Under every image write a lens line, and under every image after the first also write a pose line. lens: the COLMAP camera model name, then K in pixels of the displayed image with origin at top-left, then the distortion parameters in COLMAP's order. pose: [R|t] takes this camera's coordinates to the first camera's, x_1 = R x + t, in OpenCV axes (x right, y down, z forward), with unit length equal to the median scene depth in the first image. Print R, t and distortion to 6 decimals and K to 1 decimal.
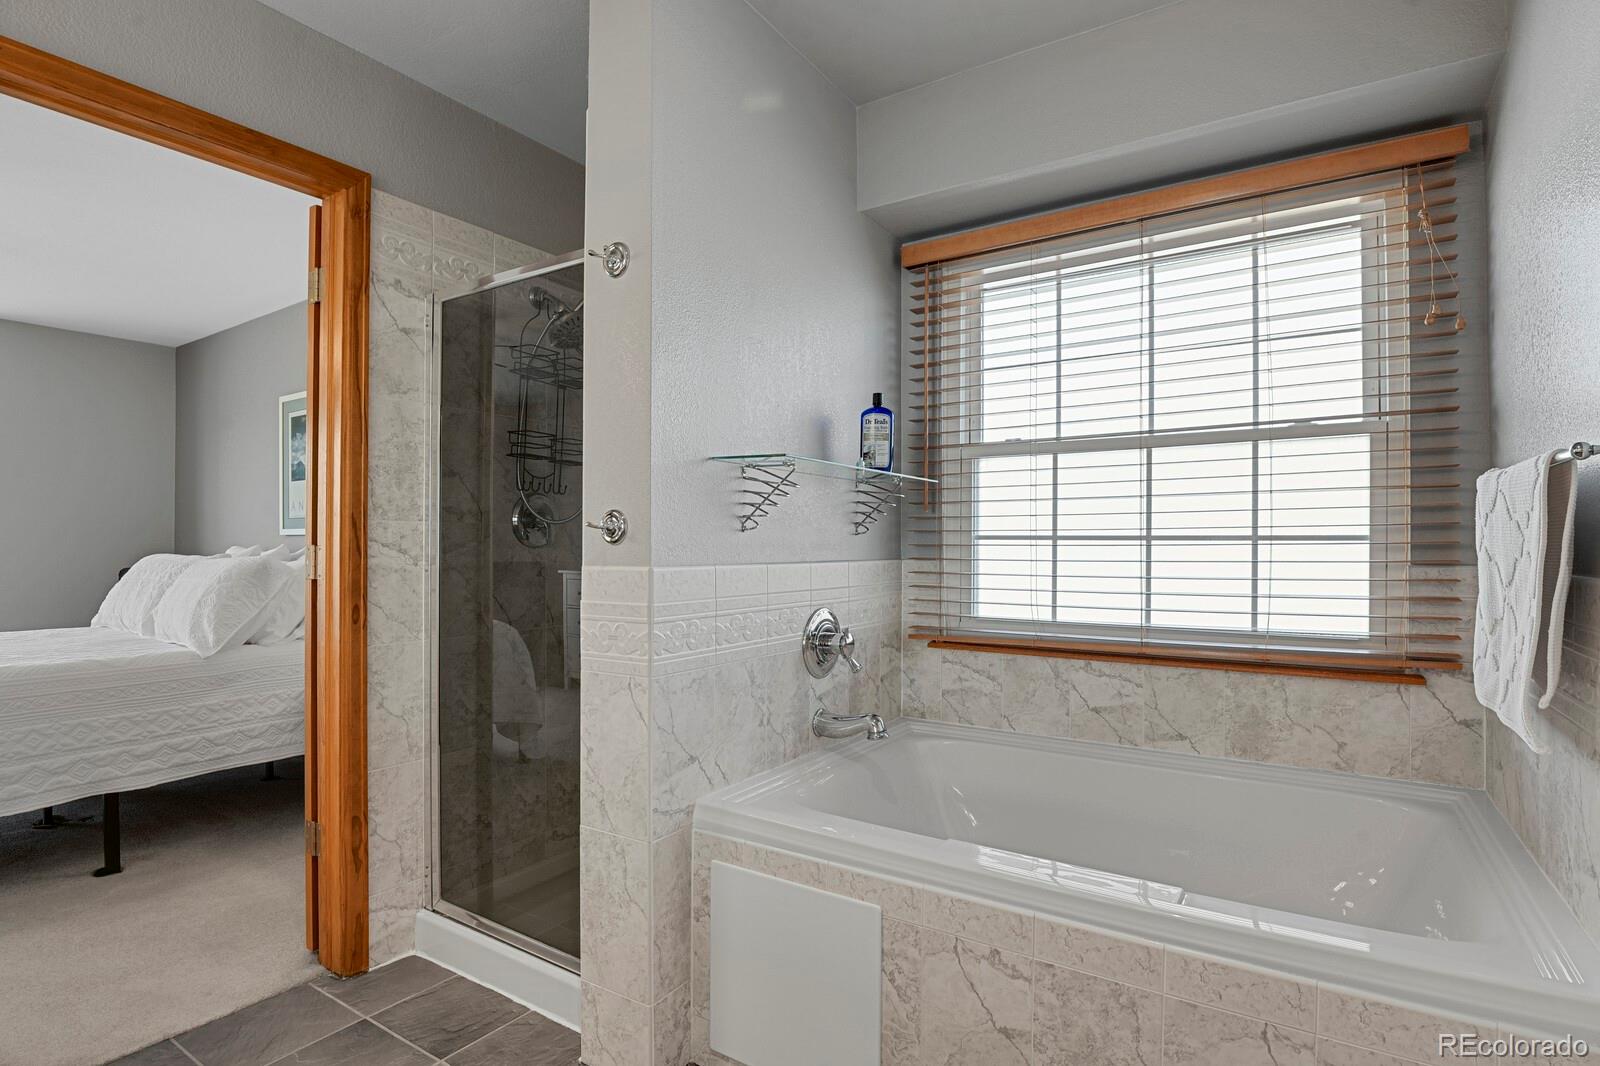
lens RADIAL K [[788.7, 0, 802.3], [0, 788.7, 537.7], [0, 0, 1]] dist [-0.031702, -0.000360]
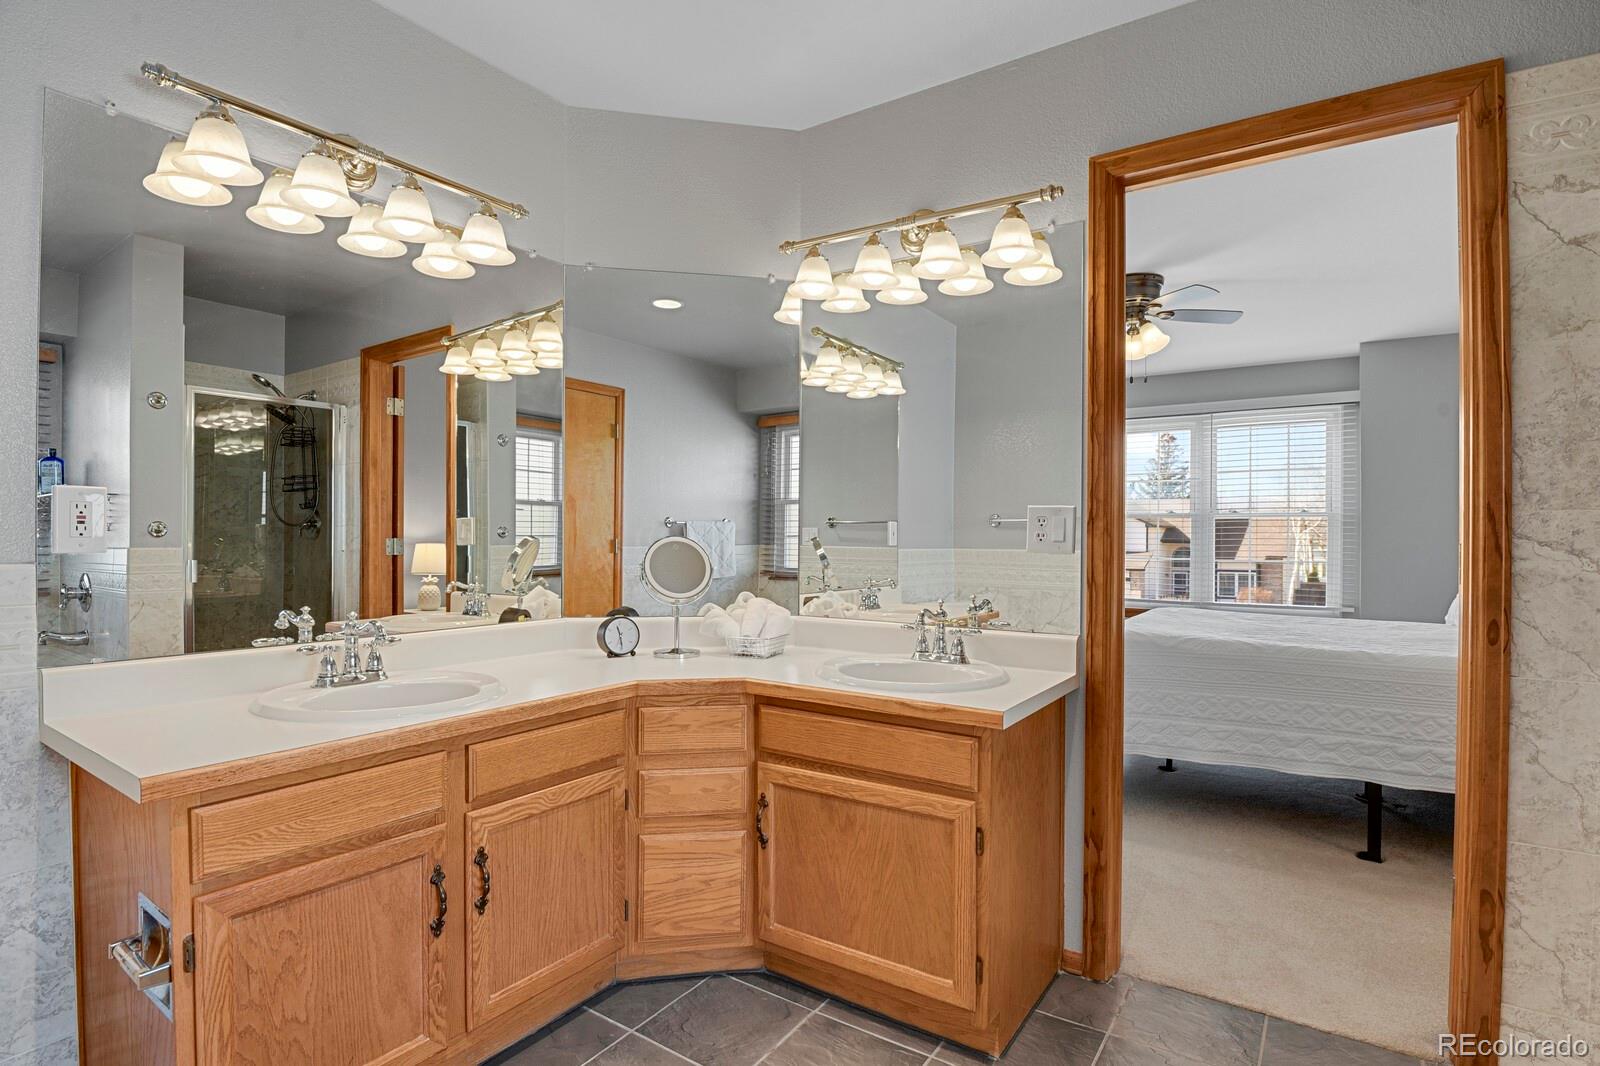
lens RADIAL K [[788.7, 0, 798.3], [0, 788.7, 539.0], [0, 0, 1]] dist [-0.031702, -0.000360]
pose [[-0.021051, -0.001489, -0.999777, 0.201068], [0.005360, 0.999984, -0.001602, 0.002381], [0.999764, -0.005393, -0.021042, 0.318828]]
